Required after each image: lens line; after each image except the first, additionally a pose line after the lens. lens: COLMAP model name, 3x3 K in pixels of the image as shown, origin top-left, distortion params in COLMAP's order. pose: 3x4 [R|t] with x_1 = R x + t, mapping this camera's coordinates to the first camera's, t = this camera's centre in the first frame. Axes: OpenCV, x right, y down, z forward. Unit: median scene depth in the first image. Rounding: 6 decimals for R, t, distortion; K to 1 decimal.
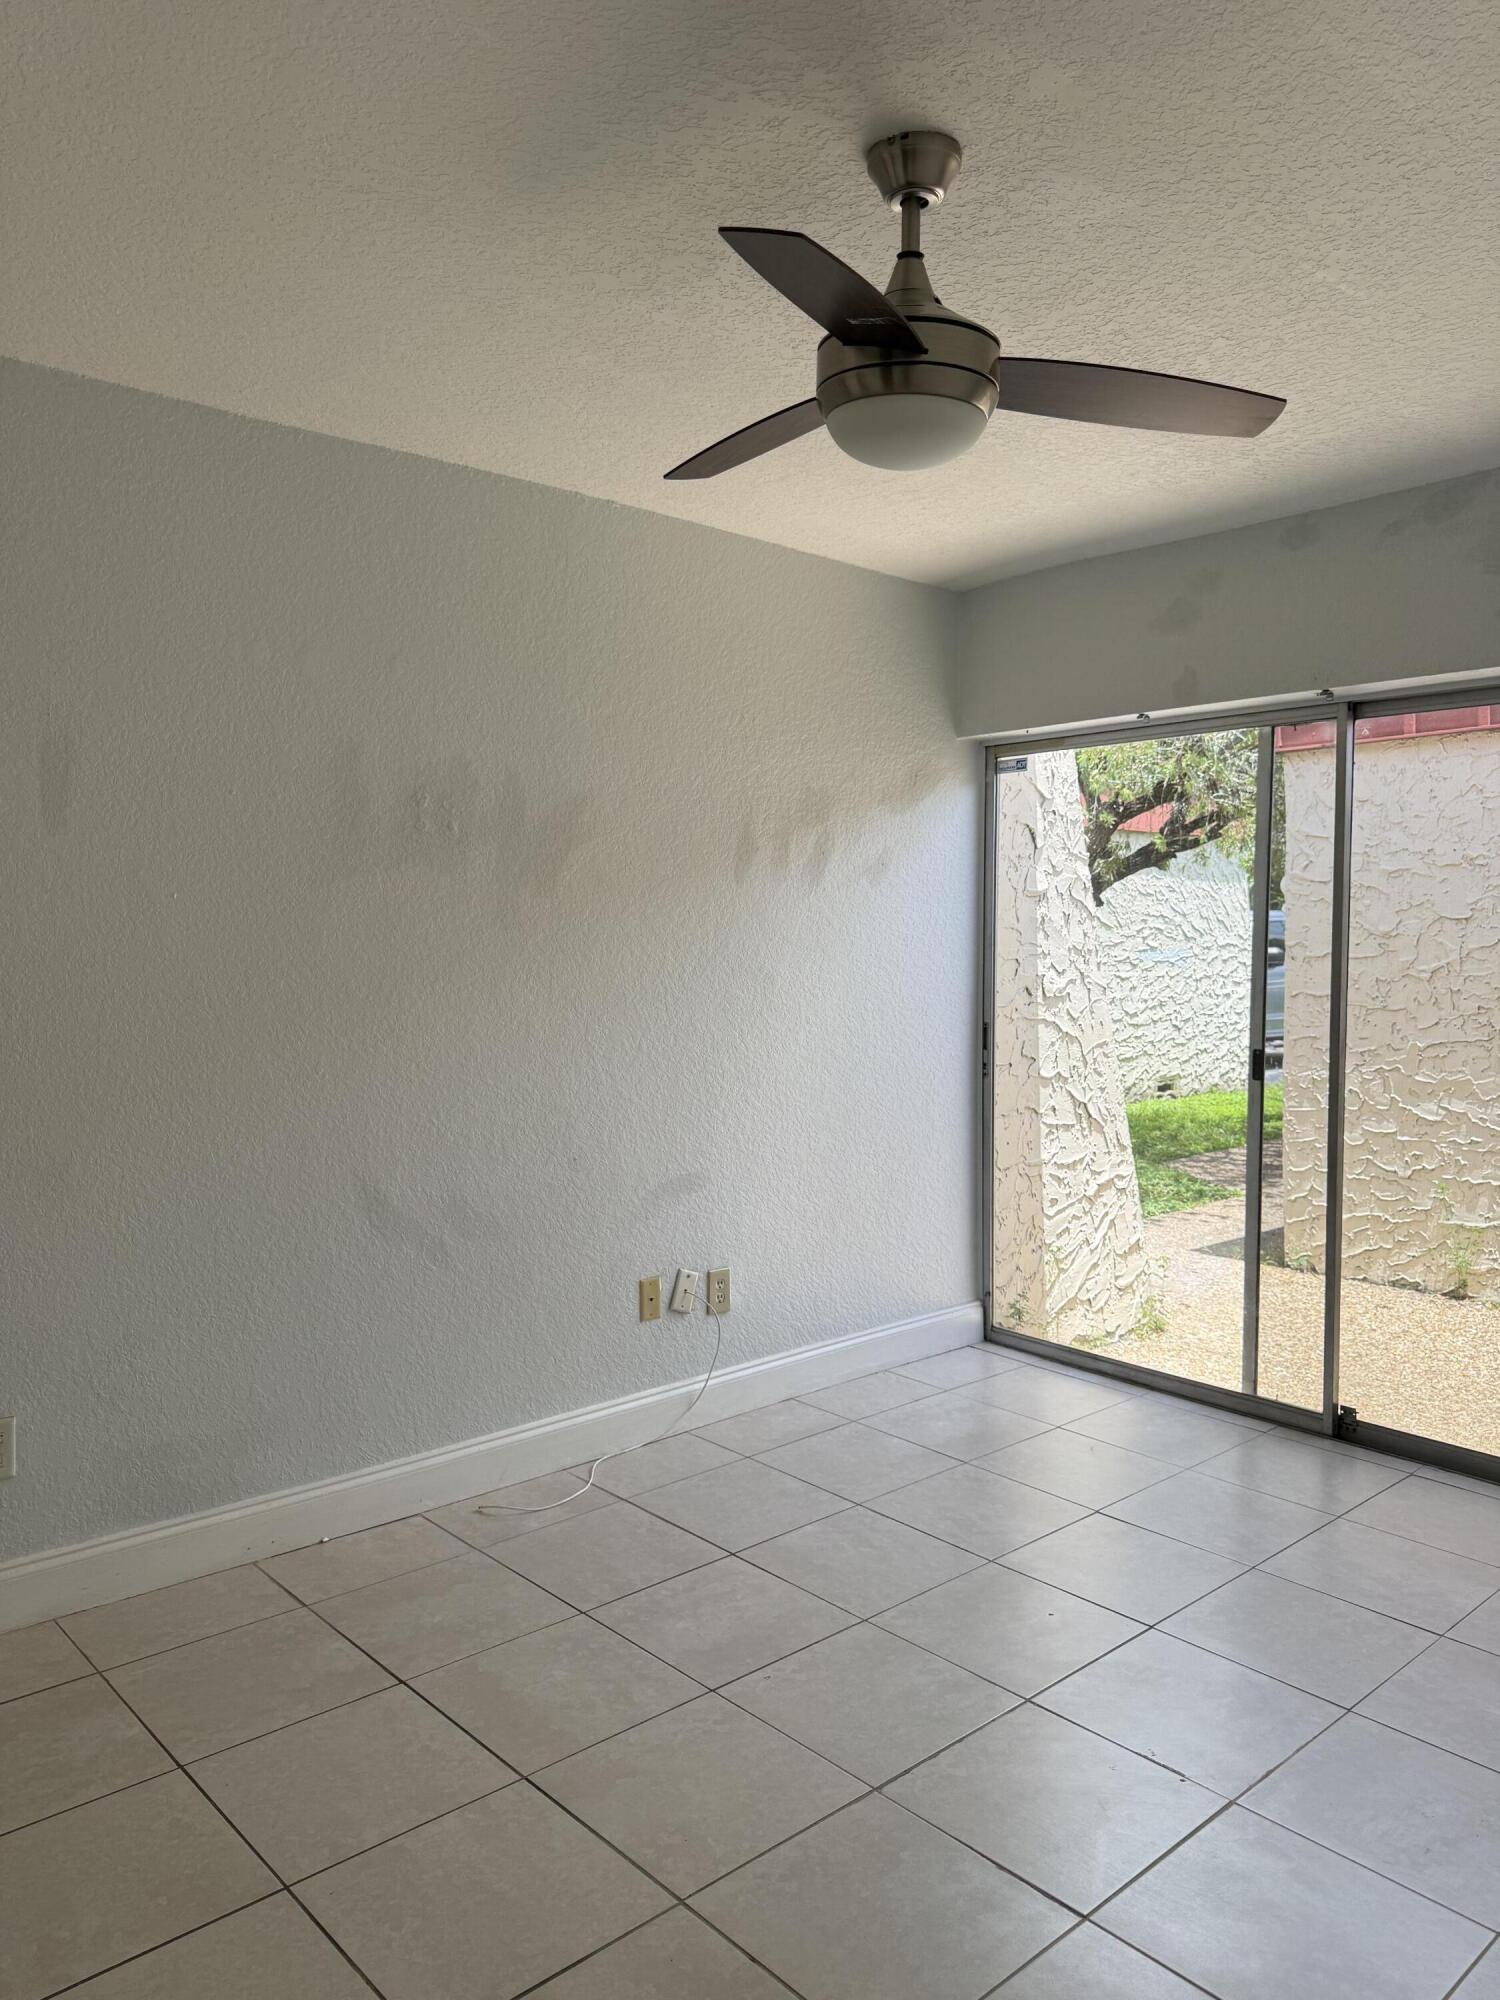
lens RADIAL K [[1422.7, 0, 744.3], [0, 1422.7, 998.9], [0, 0, 1]] dist [0.074488, -0.079036]
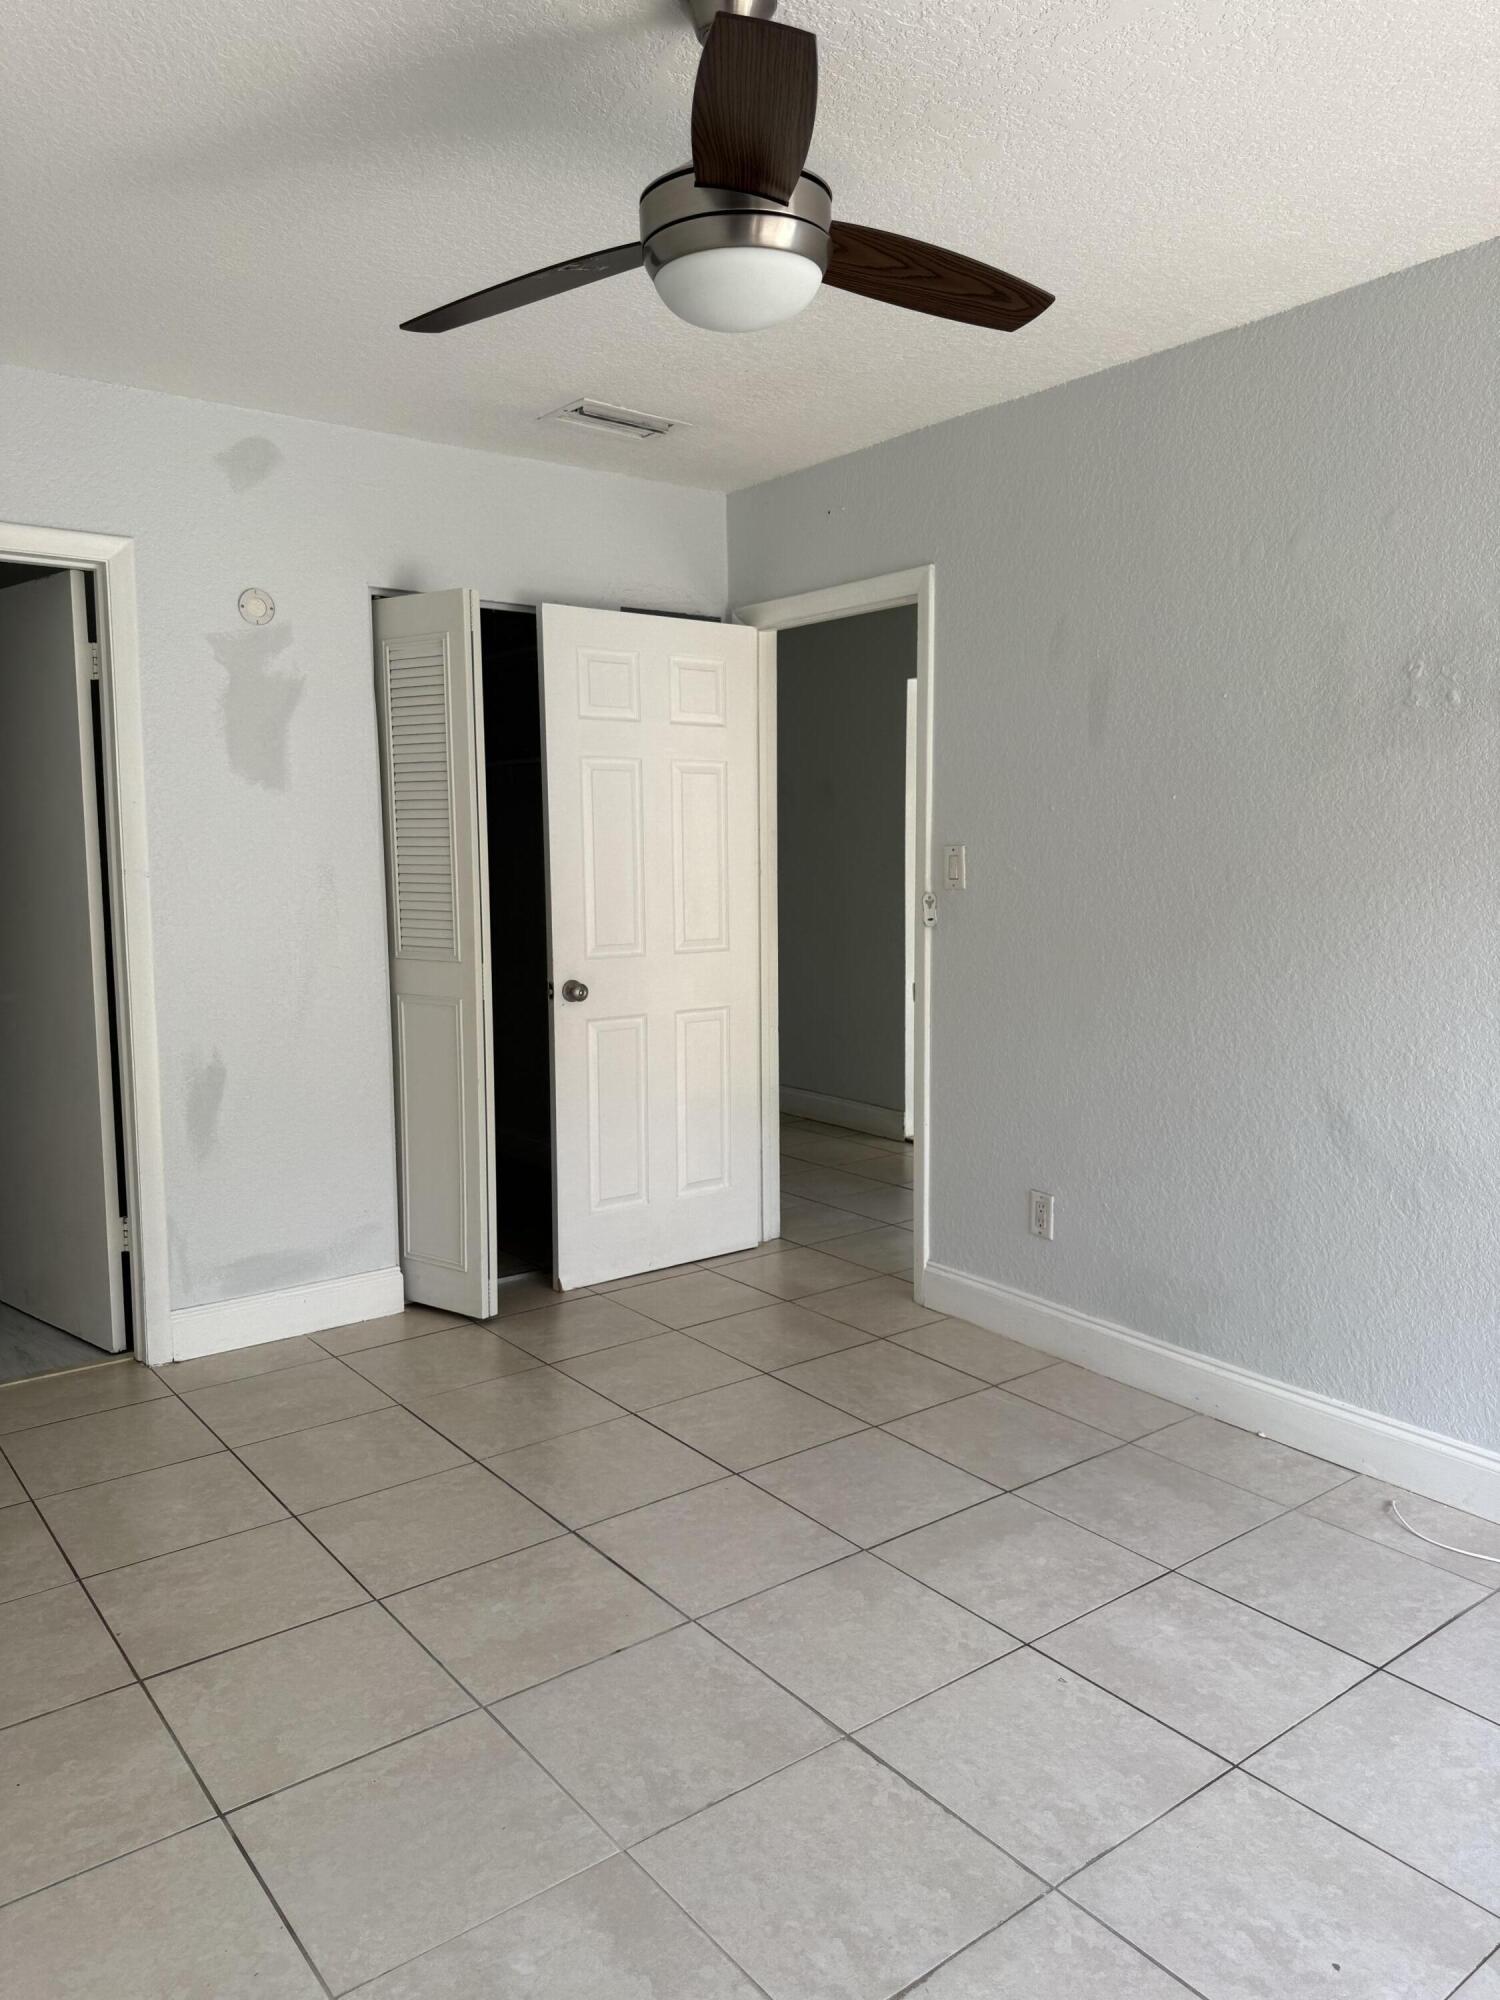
lens RADIAL K [[1422.7, 0, 754.3], [0, 1422.7, 993.0], [0, 0, 1]] dist [0.074488, -0.079036]
pose [[-0.056037, 0.107169, -0.992660, 0.676958], [-0.044568, 0.992963, 0.109717, -0.024739], [0.997433, 0.050389, -0.050866, 0.664867]]
